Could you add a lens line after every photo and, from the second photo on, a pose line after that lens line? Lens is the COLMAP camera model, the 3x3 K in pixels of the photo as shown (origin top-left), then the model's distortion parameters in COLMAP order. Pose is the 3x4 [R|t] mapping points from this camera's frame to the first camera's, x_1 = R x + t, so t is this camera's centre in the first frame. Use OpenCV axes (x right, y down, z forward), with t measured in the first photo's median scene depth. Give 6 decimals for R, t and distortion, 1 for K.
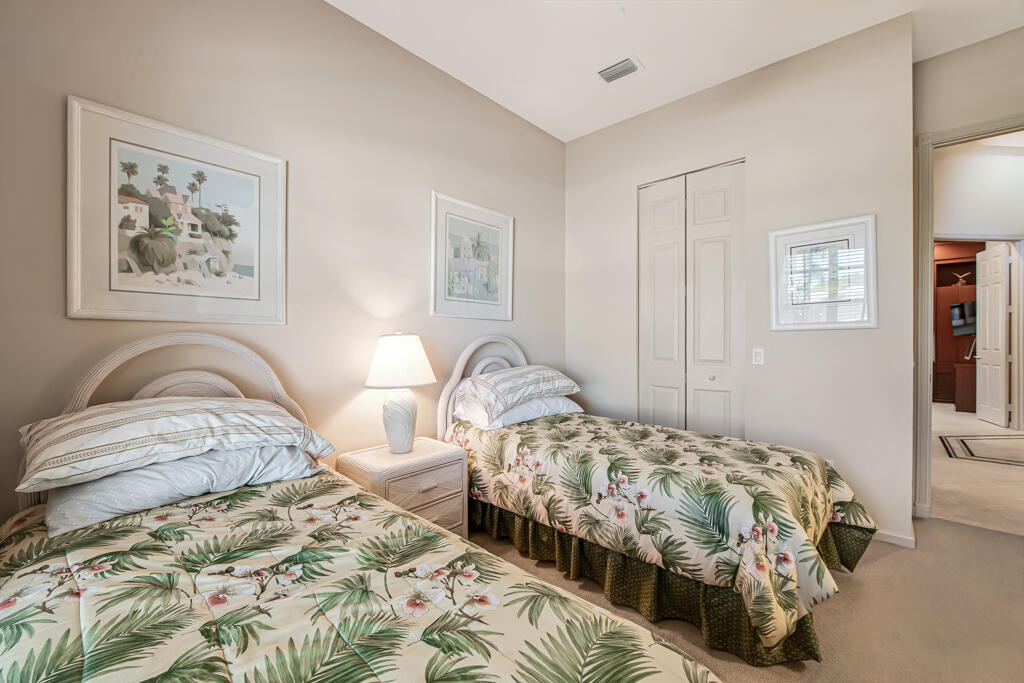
lens RADIAL K [[417.1, 0, 510.6], [0, 417.1, 343.2], [0, 0, 1]] dist [-0.000203, -0.000021]
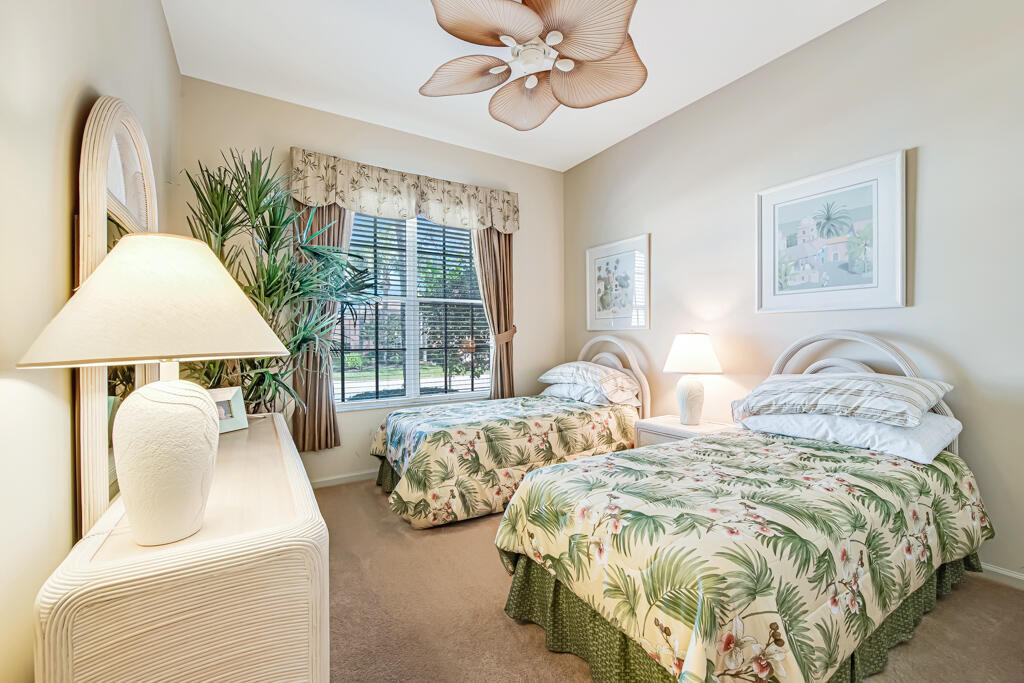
lens RADIAL K [[417.1, 0, 508.8], [0, 417.1, 341.9], [0, 0, 1]] dist [-0.000203, -0.000021]
pose [[-0.247578, -0.000992, -0.968868, 1.102561], [-0.004656, 0.999989, 0.000166, 0.005984], [0.968857, 0.004552, -0.247580, 0.769814]]
